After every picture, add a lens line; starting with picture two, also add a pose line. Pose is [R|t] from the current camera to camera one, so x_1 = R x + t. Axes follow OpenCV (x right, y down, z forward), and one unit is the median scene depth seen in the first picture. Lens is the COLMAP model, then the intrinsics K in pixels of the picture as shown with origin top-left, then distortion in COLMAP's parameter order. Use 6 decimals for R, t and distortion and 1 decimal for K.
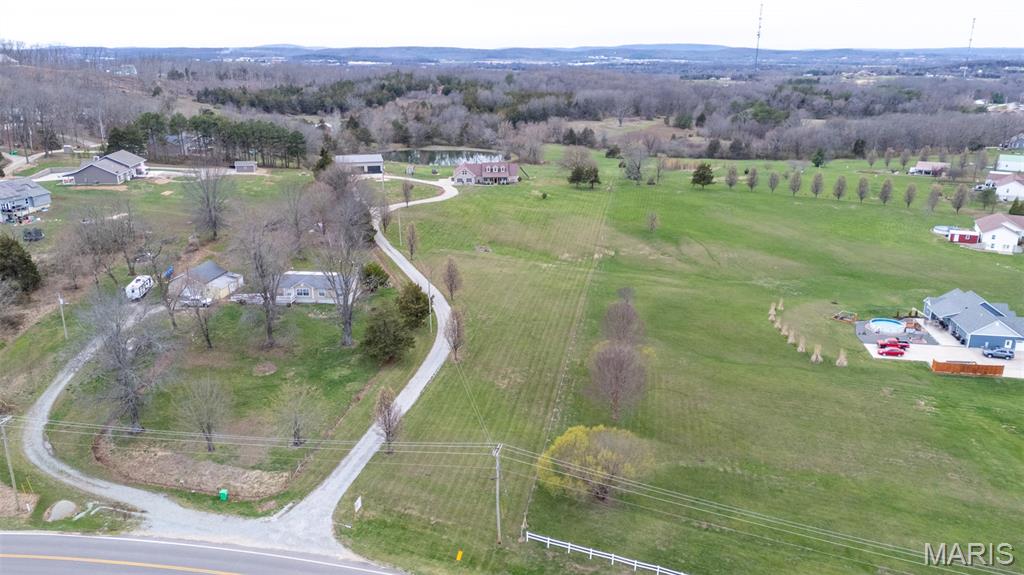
lens RADIAL K [[746.3, 0, 512.0], [0, 746.3, 287.5], [0, 0, 1]] dist [0.075865, -0.066483]
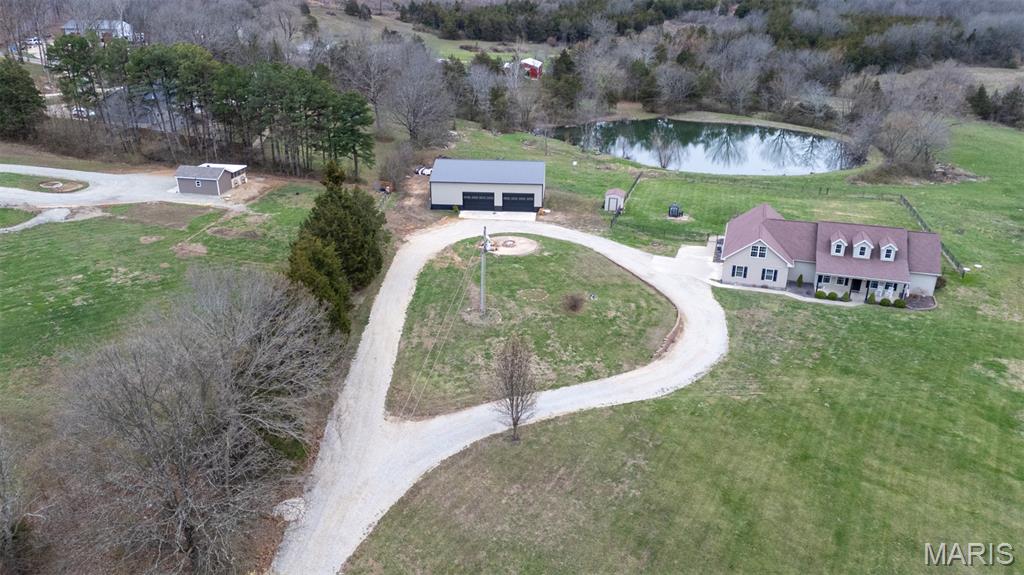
lens RADIAL K [[746.3, 0, 512.0], [0, 746.3, 287.5], [0, 0, 1]] dist [0.075865, -0.066483]
pose [[0.934006, 0.143619, -0.327119, -0.070208], [-0.113218, 0.987433, 0.110260, -0.211182], [0.338844, -0.065947, 0.938529, 0.850816]]
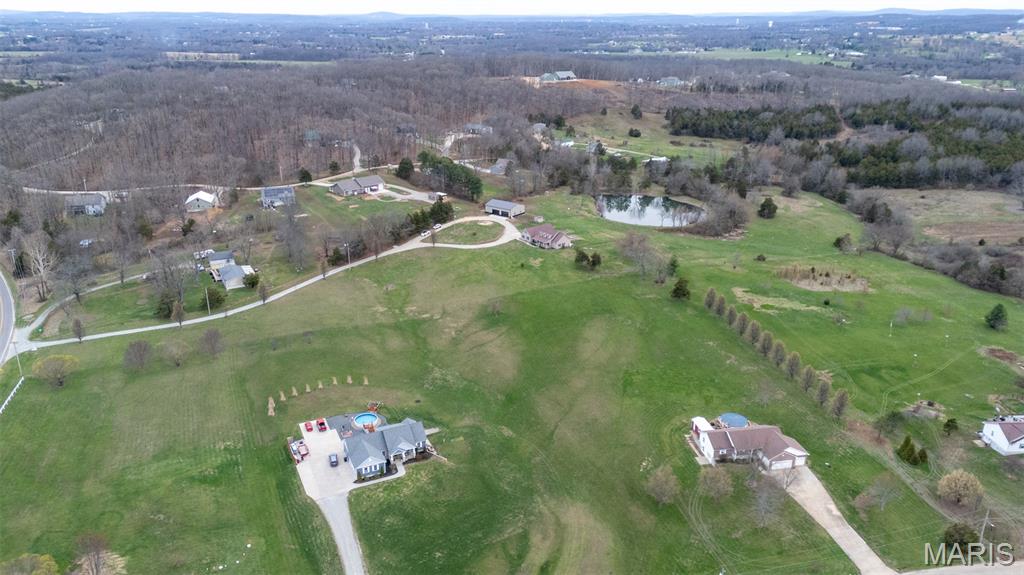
lens RADIAL K [[746.3, 0, 512.0], [0, 746.3, 287.5], [0, 0, 1]] dist [0.075865, -0.066483]
pose [[0.566355, 0.288633, -0.771967, 1.225223], [-0.251276, 0.952546, 0.171801, -0.360921], [0.784922, 0.096677, 0.612006, 0.269670]]
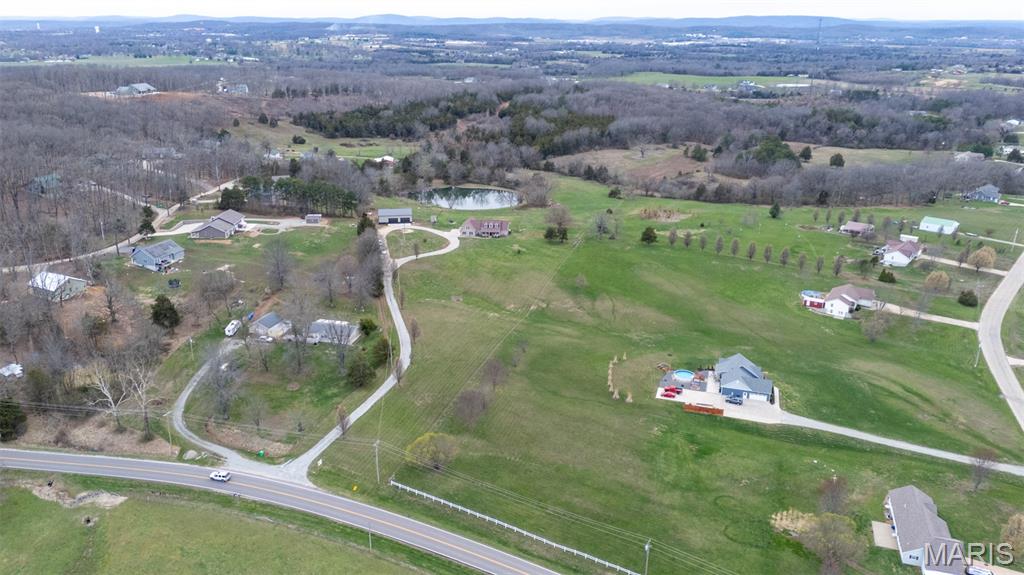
lens RADIAL K [[746.3, 0, 512.0], [0, 746.3, 287.5], [0, 0, 1]] dist [0.075865, -0.066483]
pose [[0.991548, 0.049397, -0.119968, 0.239171], [-0.044854, 0.998181, 0.040279, -0.134654], [0.121740, -0.034558, 0.991960, -0.437853]]
